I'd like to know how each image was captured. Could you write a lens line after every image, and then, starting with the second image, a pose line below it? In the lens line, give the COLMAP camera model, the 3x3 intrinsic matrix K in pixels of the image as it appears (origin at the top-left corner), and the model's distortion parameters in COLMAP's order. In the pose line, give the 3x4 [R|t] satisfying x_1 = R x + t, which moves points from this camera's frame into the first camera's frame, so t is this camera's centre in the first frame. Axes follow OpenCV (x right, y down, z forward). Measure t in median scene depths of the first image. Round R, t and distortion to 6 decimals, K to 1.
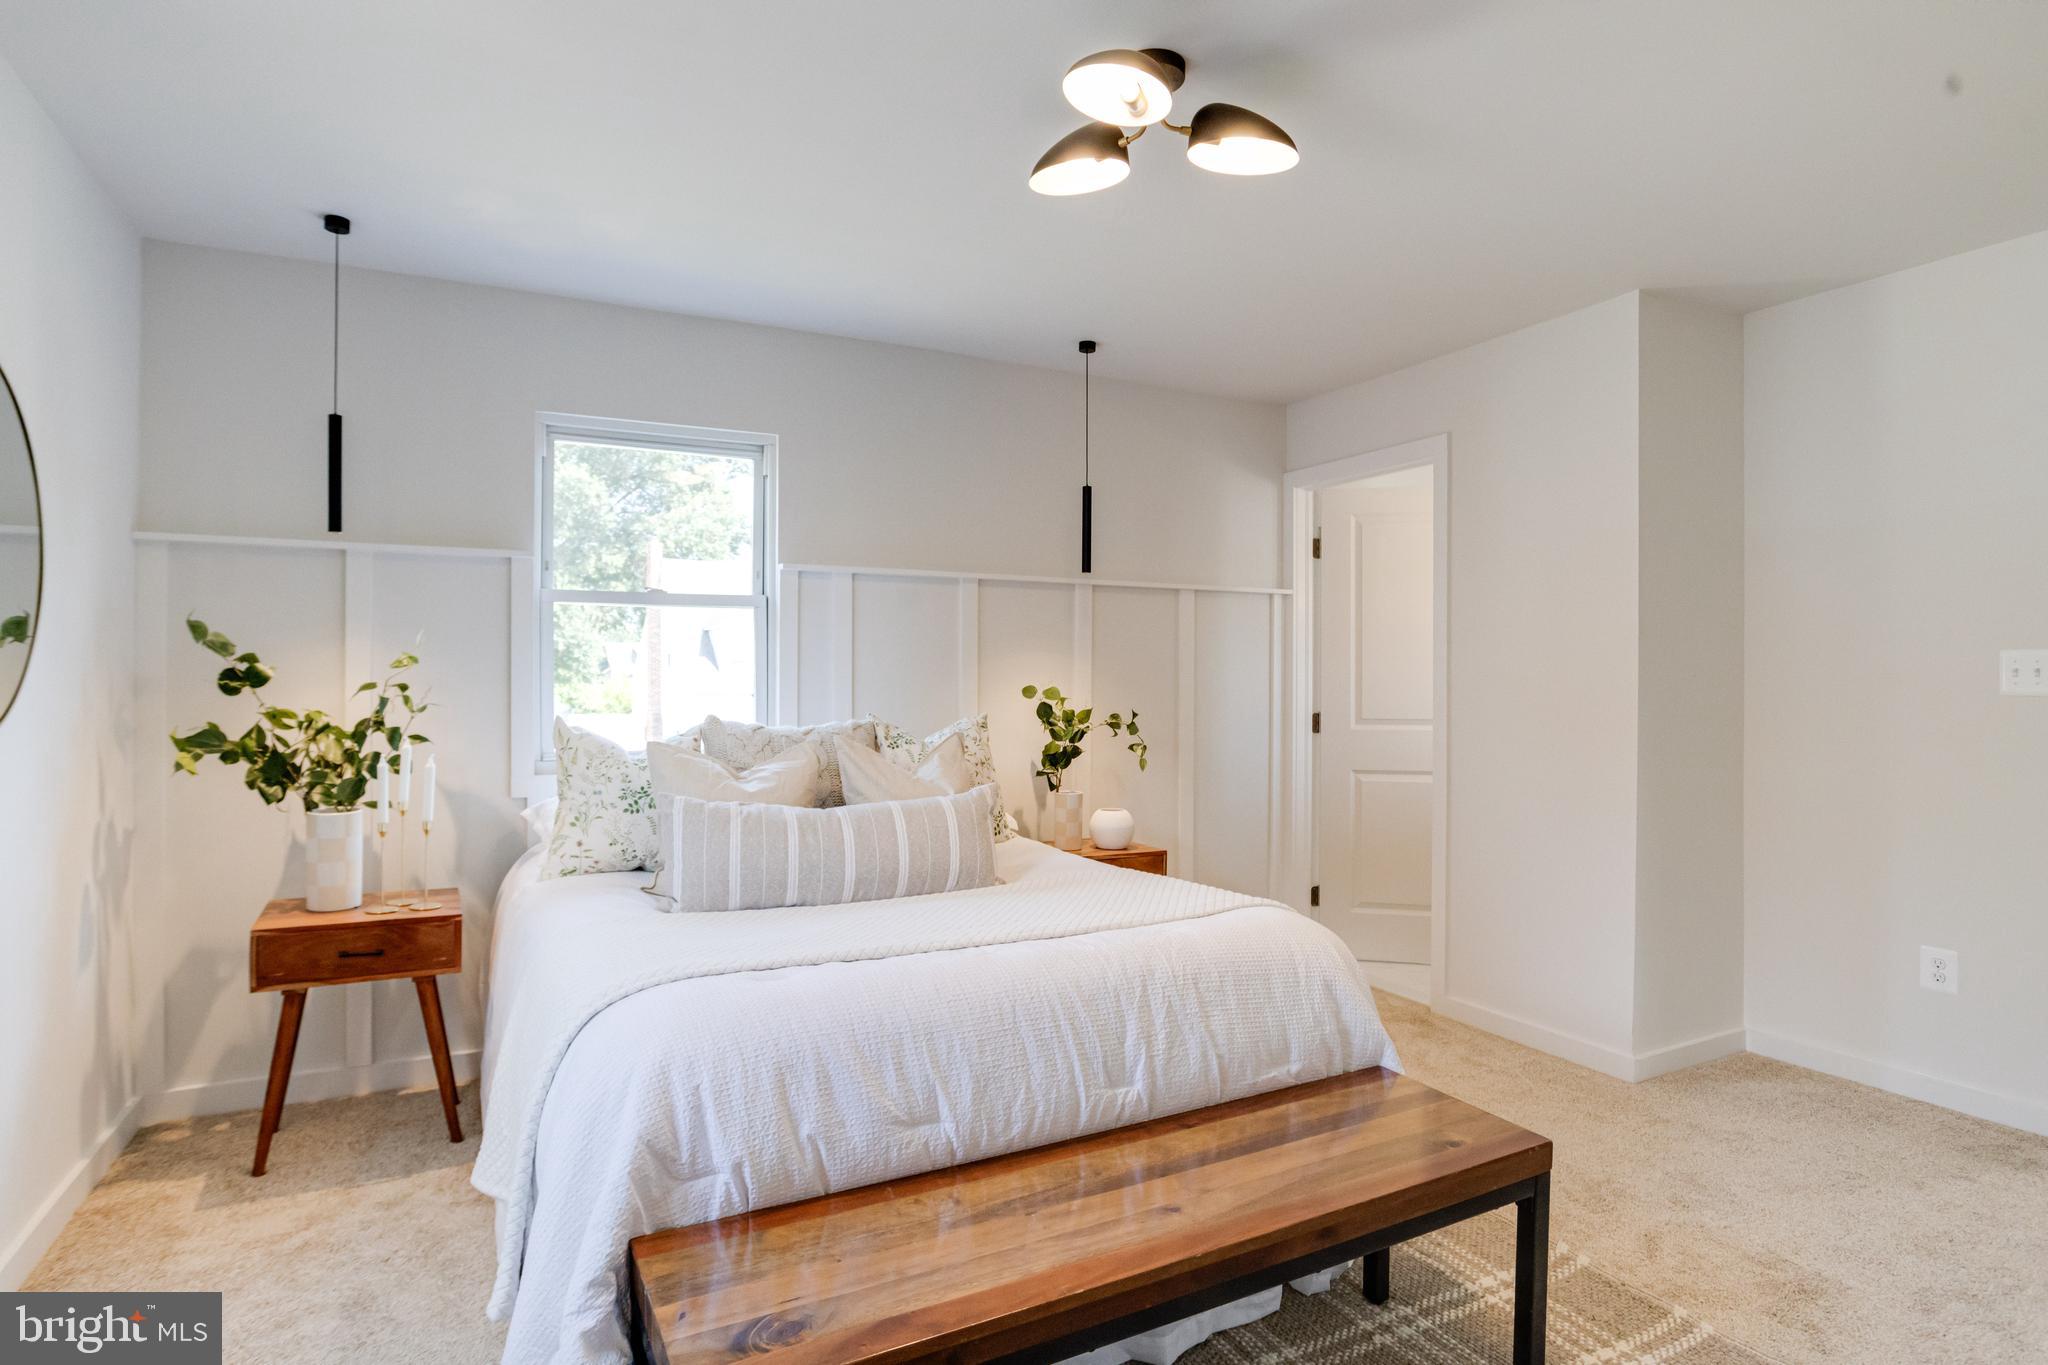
lens RADIAL K [[1083.8, 0, 1022.9], [0, 1083.8, 688.0], [0, 0, 1]] dist [-0.036006, 0.014416]
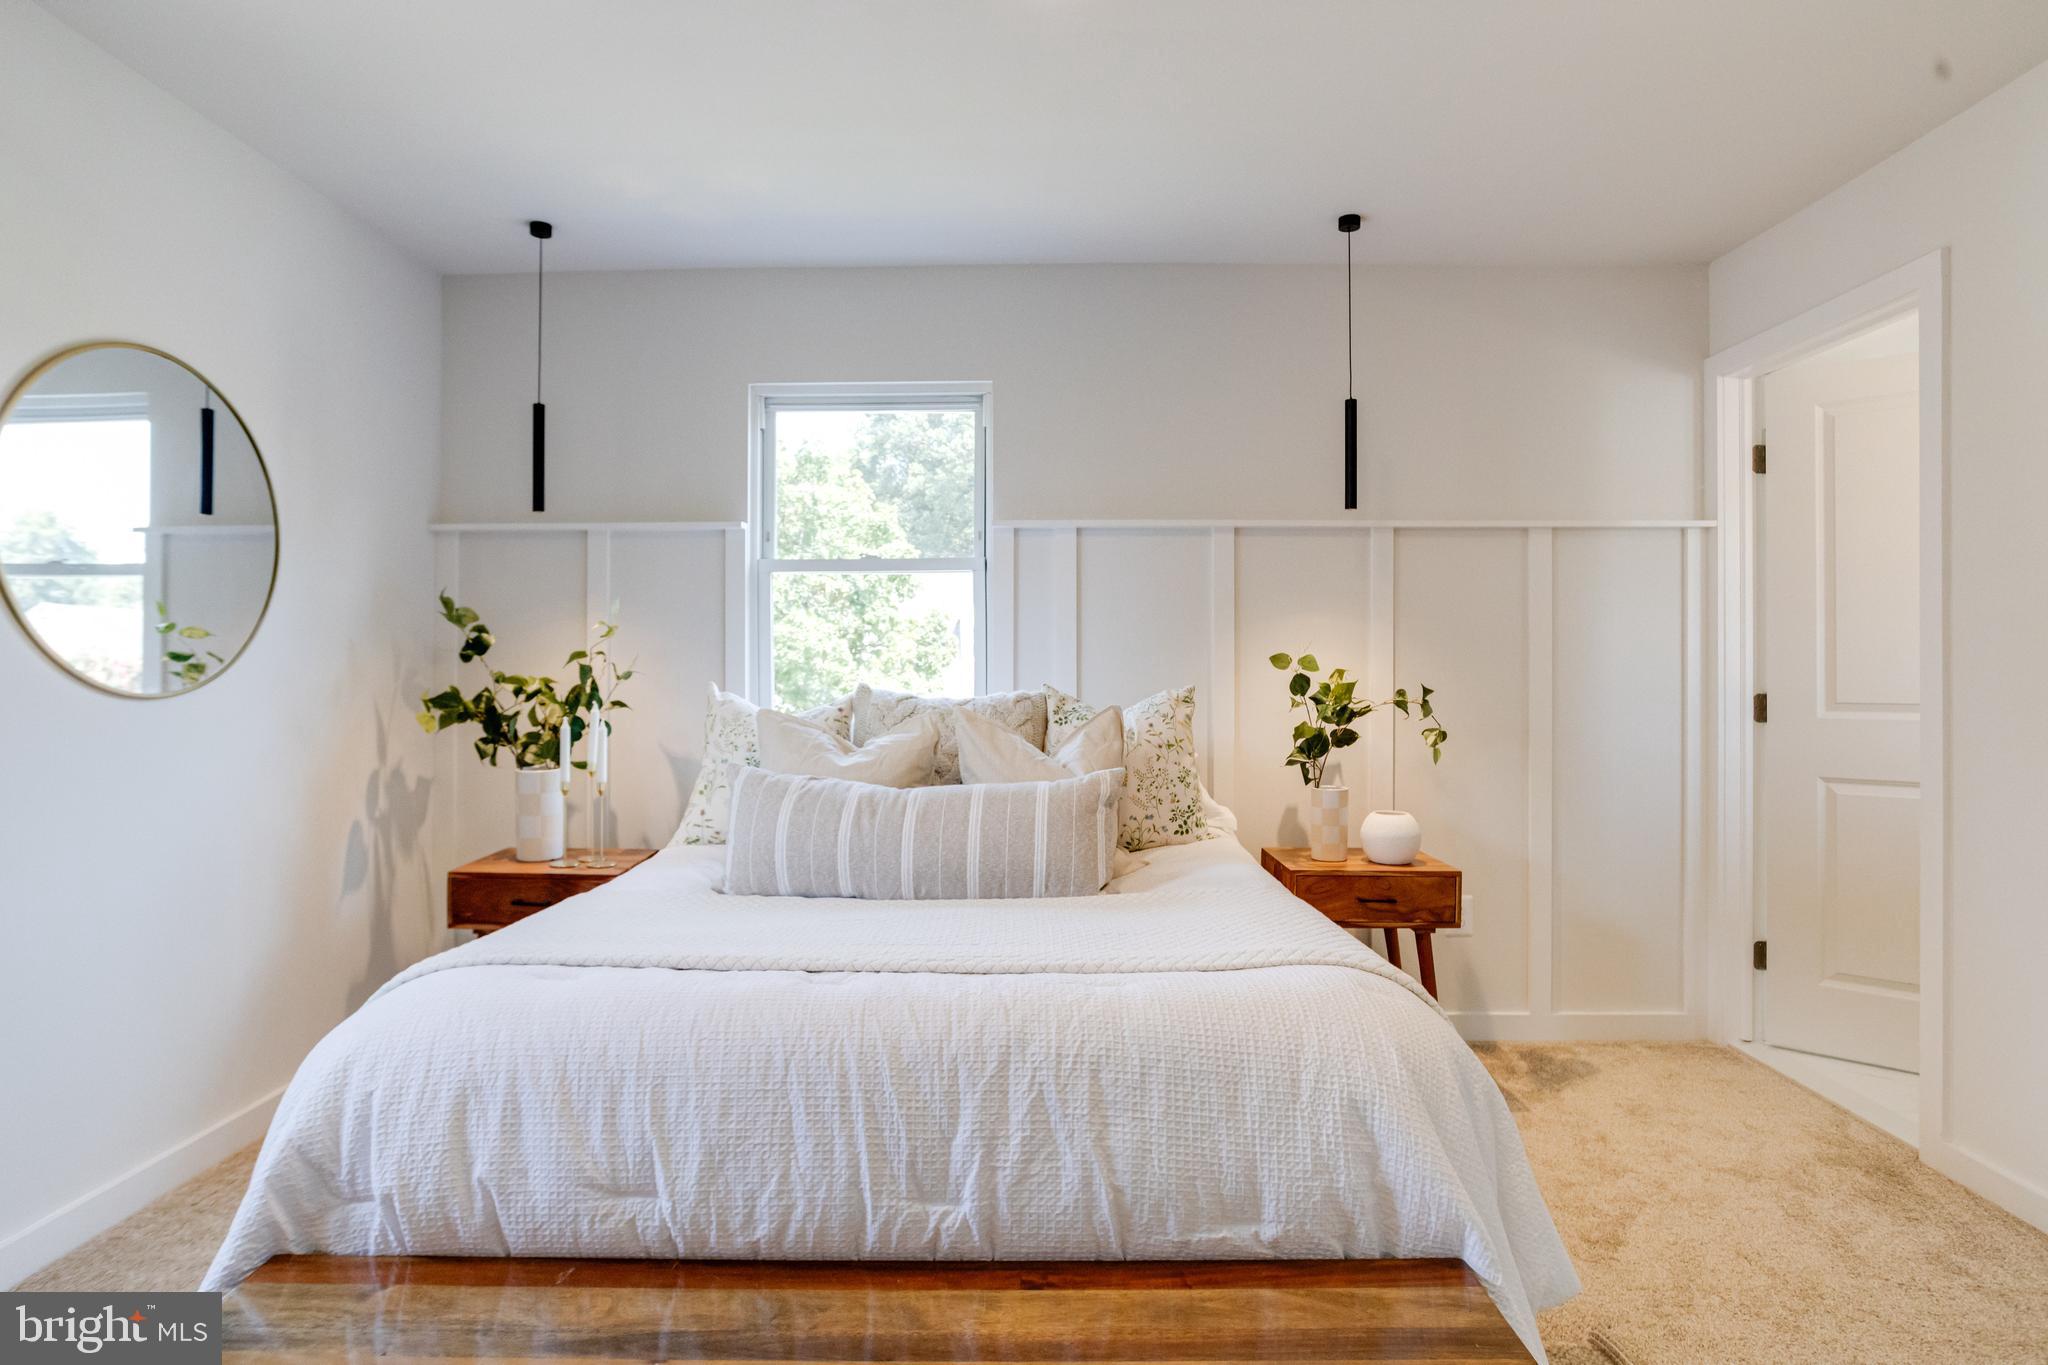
lens RADIAL K [[1083.8, 0, 1019.4], [0, 1083.8, 669.1], [0, 0, 1]] dist [-0.036006, 0.014416]
pose [[0.878291, -0.002749, -0.478119, 0.307384], [-0.000979, 0.999971, -0.007549, 0.021826], [0.478126, 0.007098, 0.878262, 0.275349]]
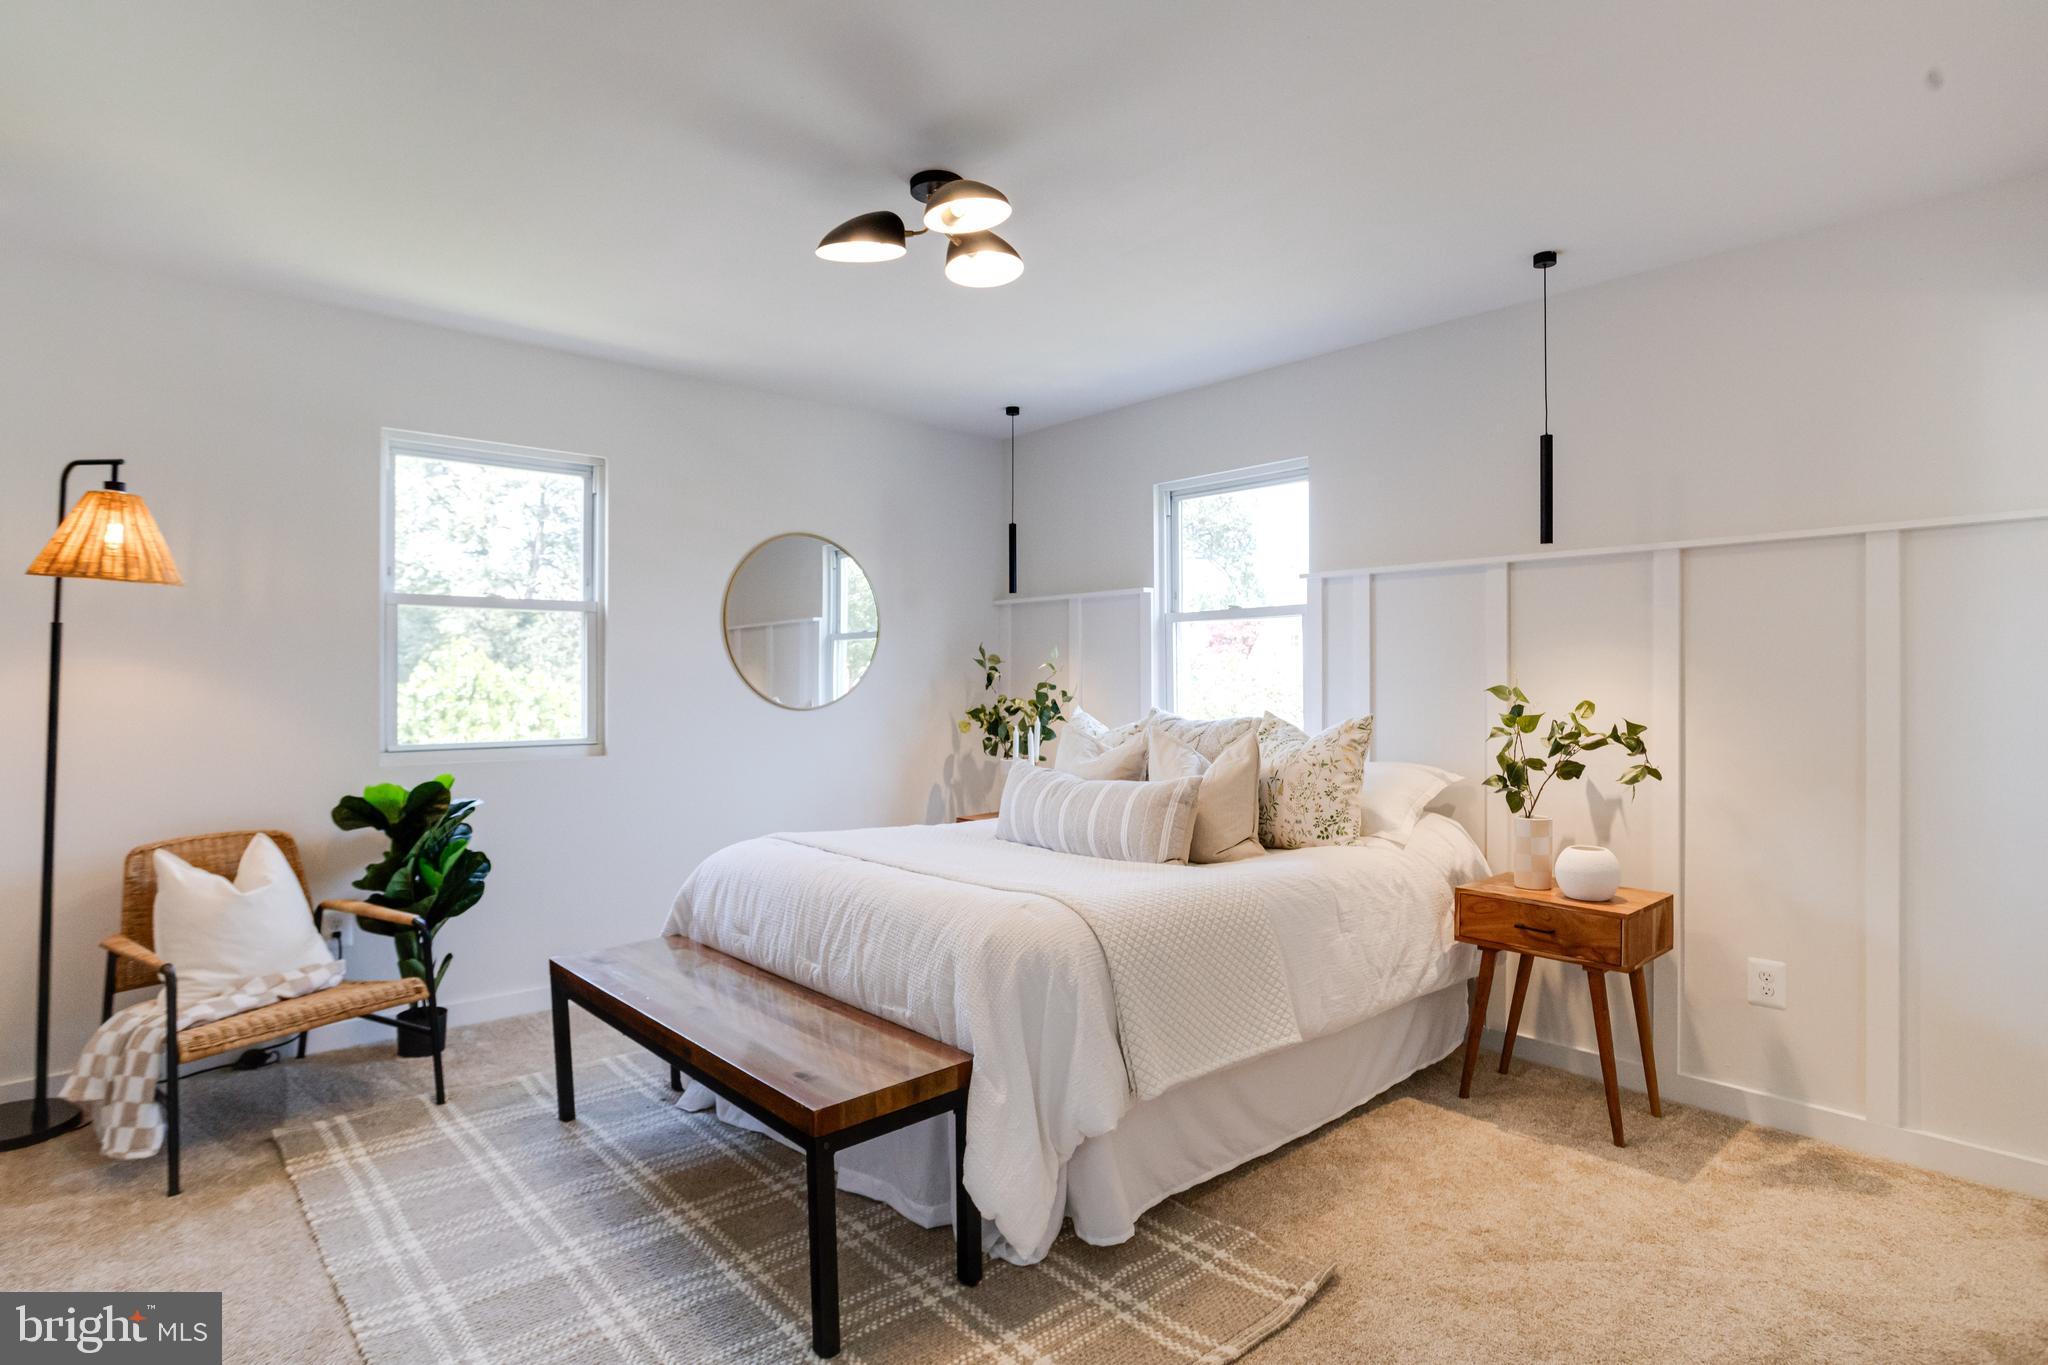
lens RADIAL K [[1083.8, 0, 1010.7], [0, 1083.8, 683.0], [0, 0, 1]] dist [-0.036006, 0.014416]
pose [[0.226830, -0.000899, -0.973934, 1.021940], [-0.005633, 0.999982, -0.002234, -0.000466], [0.973918, 0.005993, 0.226821, 0.610030]]
